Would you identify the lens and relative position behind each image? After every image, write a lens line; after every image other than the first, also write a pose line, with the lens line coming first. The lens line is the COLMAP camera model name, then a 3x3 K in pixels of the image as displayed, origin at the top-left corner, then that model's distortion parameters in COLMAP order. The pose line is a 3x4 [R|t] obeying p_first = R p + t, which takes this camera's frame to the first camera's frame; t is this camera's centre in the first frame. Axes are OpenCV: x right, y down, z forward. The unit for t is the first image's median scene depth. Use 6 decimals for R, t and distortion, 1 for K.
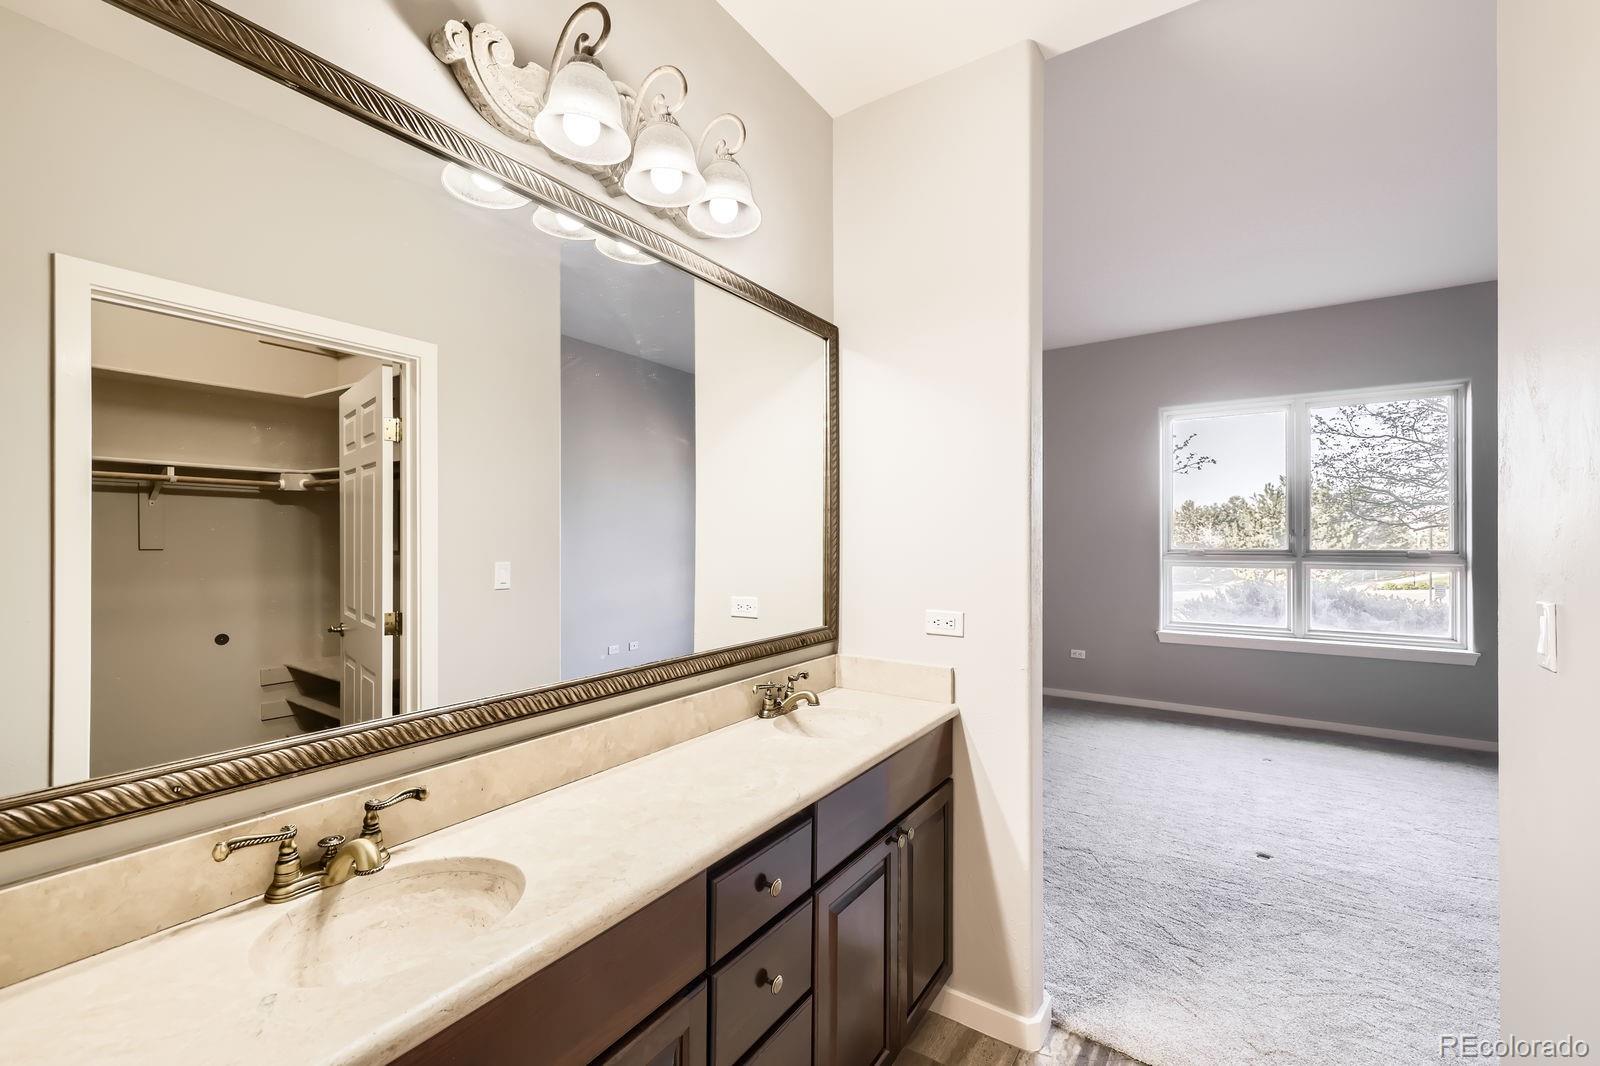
lens RADIAL K [[668.1, 0, 797.7], [0, 668.1, 532.4], [0, 0, 1]] dist [0.004709, 0.000625]
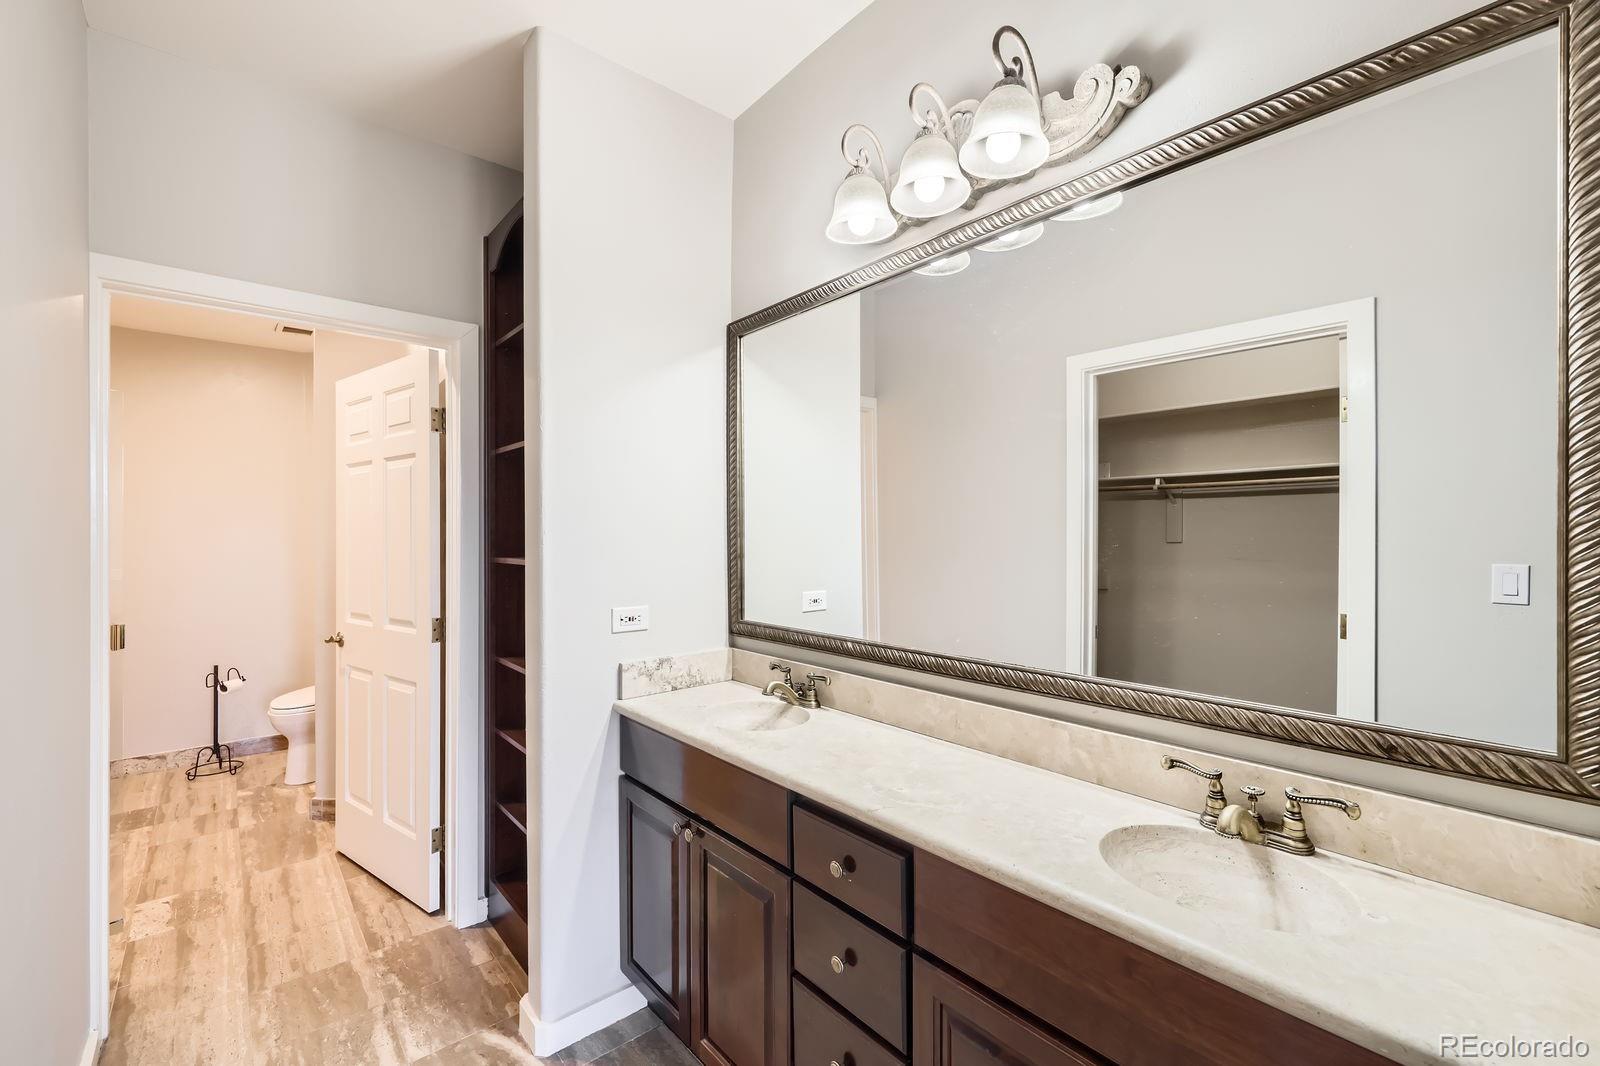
lens RADIAL K [[668.1, 0, 797.8], [0, 668.1, 533.2], [0, 0, 1]] dist [0.004709, 0.000625]
pose [[-0.244222, 0.004127, -0.969711, 0.808480], [0.005425, 0.999981, 0.002890, 0.004121], [0.969704, -0.004554, -0.244239, 0.977630]]
